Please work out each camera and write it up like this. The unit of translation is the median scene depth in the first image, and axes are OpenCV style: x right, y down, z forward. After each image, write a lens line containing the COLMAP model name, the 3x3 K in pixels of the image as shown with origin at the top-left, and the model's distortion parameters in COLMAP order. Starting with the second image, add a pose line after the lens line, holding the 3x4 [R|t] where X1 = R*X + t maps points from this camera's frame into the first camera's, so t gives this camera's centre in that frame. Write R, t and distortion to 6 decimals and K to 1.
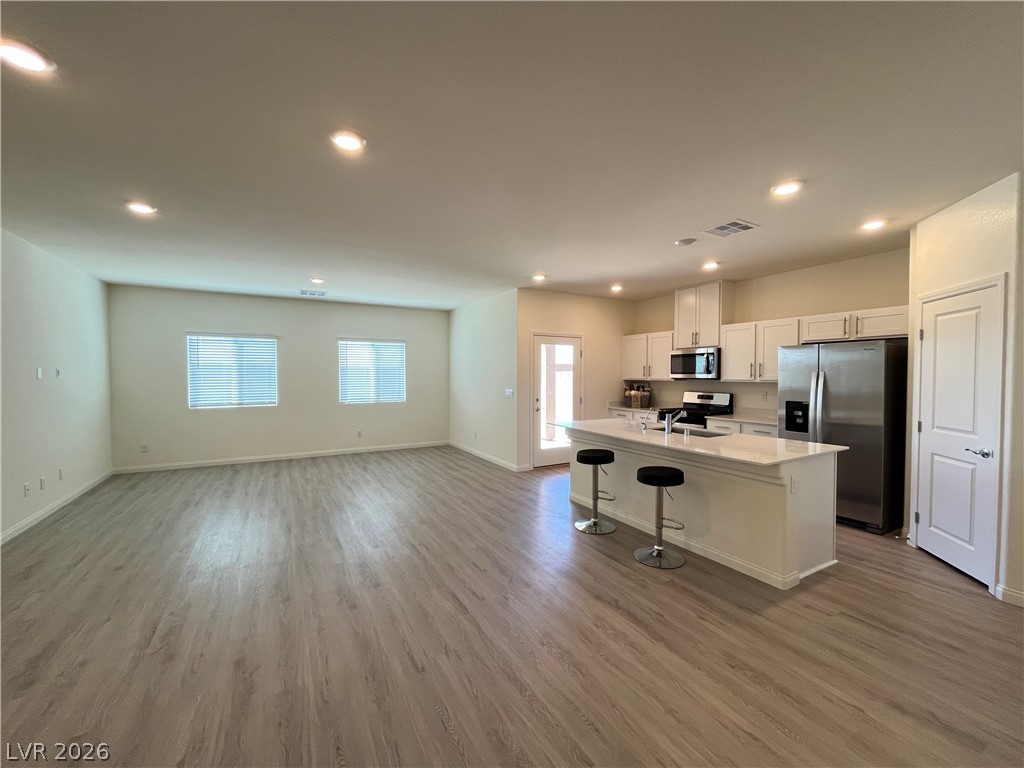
lens RADIAL K [[416.2, 0, 513.4], [0, 416.2, 385.0], [0, 0, 1]] dist [-0.003963, -0.000454]
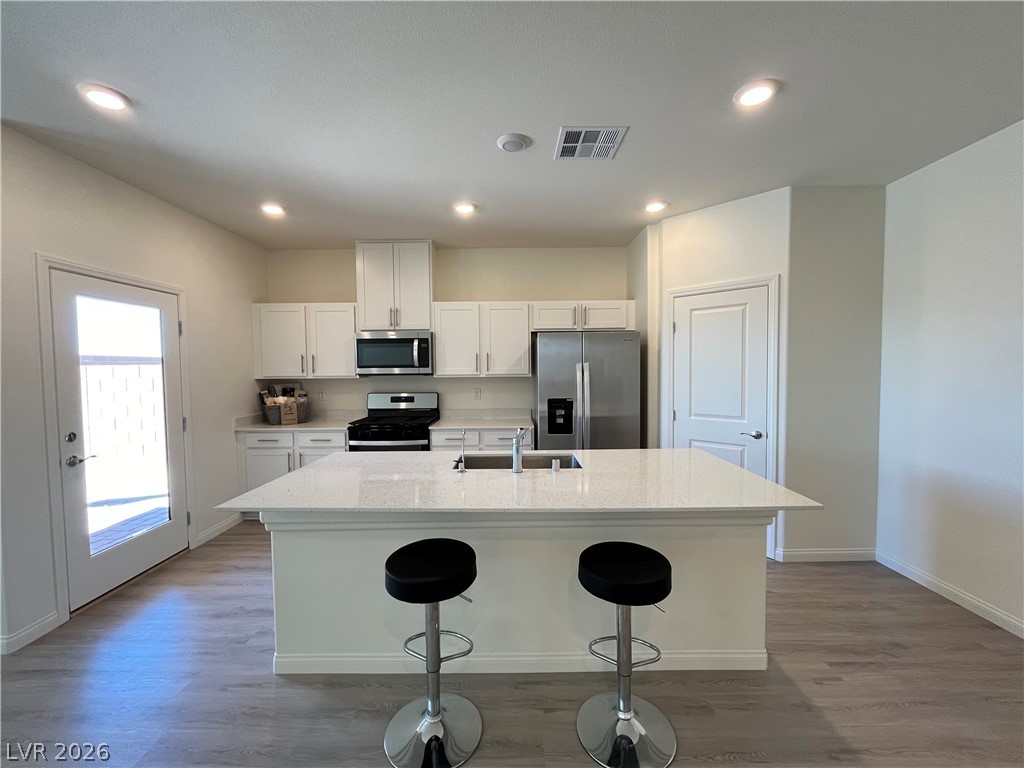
lens RADIAL K [[416.2, 0, 513.4], [0, 416.2, 385.0], [0, 0, 1]] dist [-0.003963, -0.000454]
pose [[0.498461, -0.042069, 0.865891, -0.078755], [0.031880, 0.999036, 0.030186, -0.012964], [-0.866326, 0.012558, 0.499321, 0.504460]]
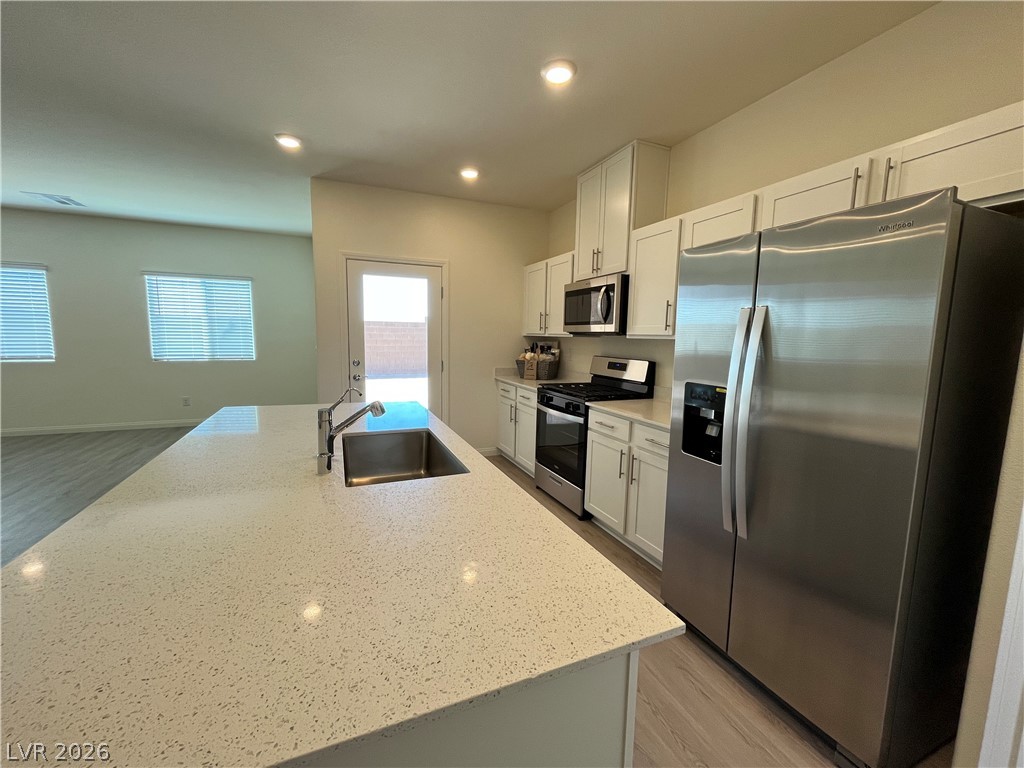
lens RADIAL K [[416.2, 0, 513.4], [0, 416.2, 385.0], [0, 0, 1]] dist [-0.003963, -0.000454]
pose [[0.993275, 0.032800, -0.111032, 0.415474], [-0.022373, 0.995332, 0.093886, 0.004570], [0.113593, -0.090770, 0.989372, 0.442918]]
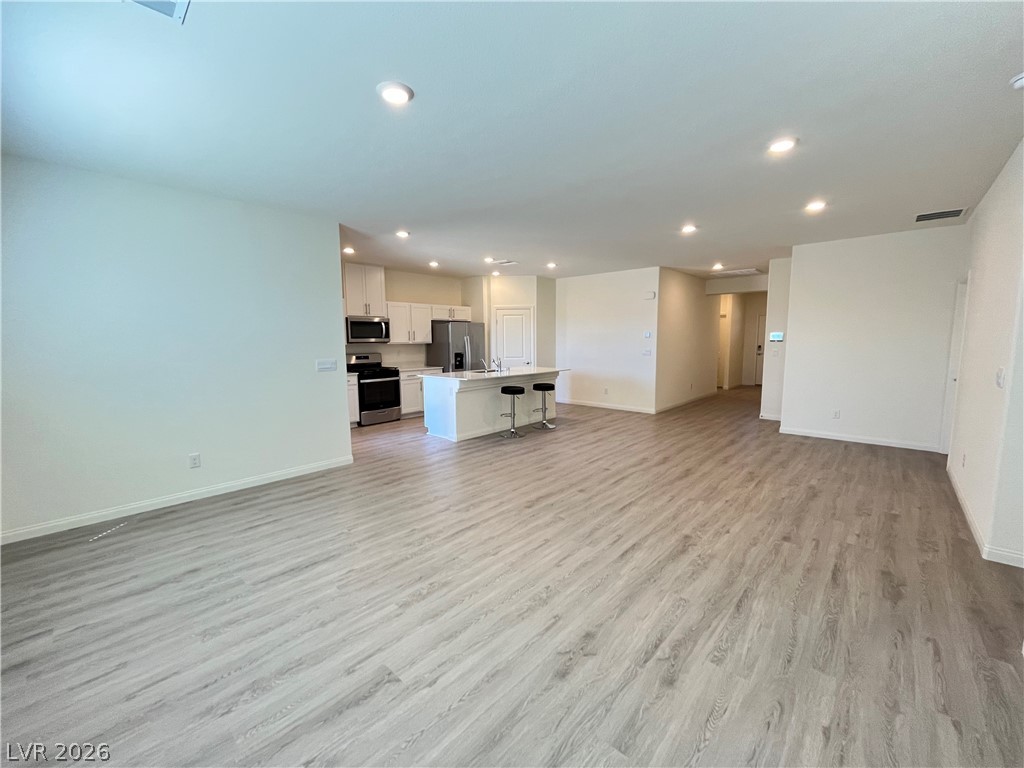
lens RADIAL K [[416.2, 0, 513.4], [0, 416.2, 385.0], [0, 0, 1]] dist [-0.003963, -0.000454]
pose [[-0.310826, -0.103998, 0.944760, -0.901765], [0.032217, 0.992272, 0.119828, -0.025109], [-0.949921, 0.067683, -0.305074, 1.035640]]
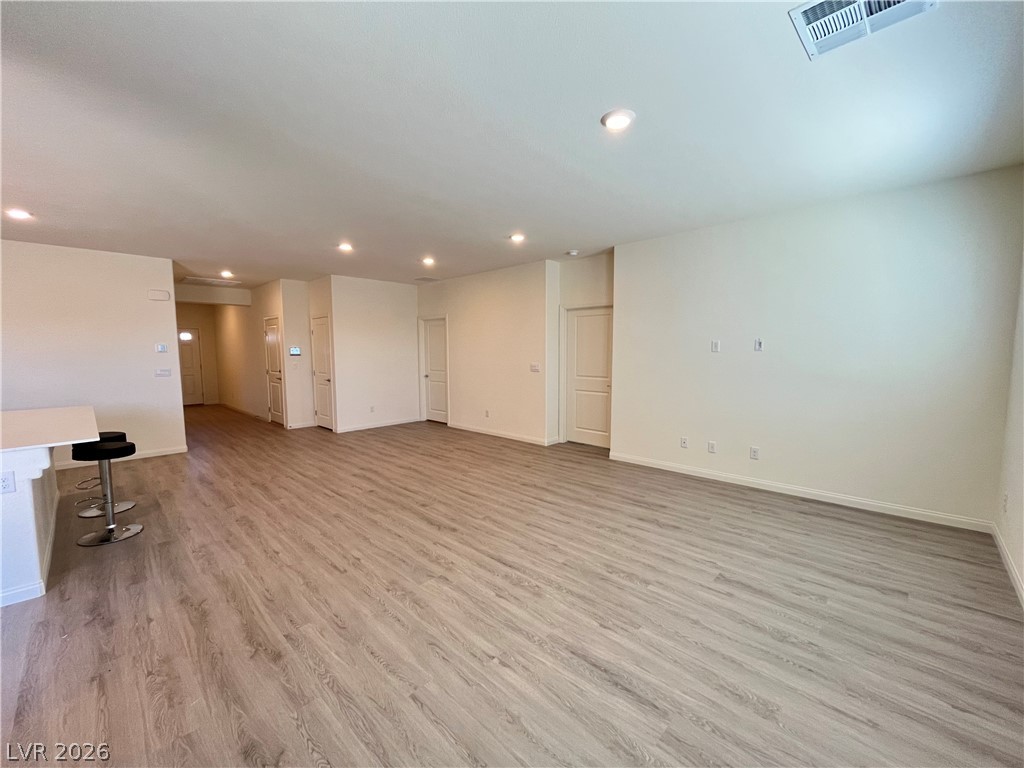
lens RADIAL K [[415.7, 0, 512.0], [0, 415.7, 384.0], [0, 0, 1]] dist [-0.001981, -0.000185]
pose [[-0.960062, 0.029909, -0.278186, -0.246918], [-0.000320, 0.994152, 0.107991, -0.034164], [0.279789, 0.103767, -0.954437, 1.400459]]
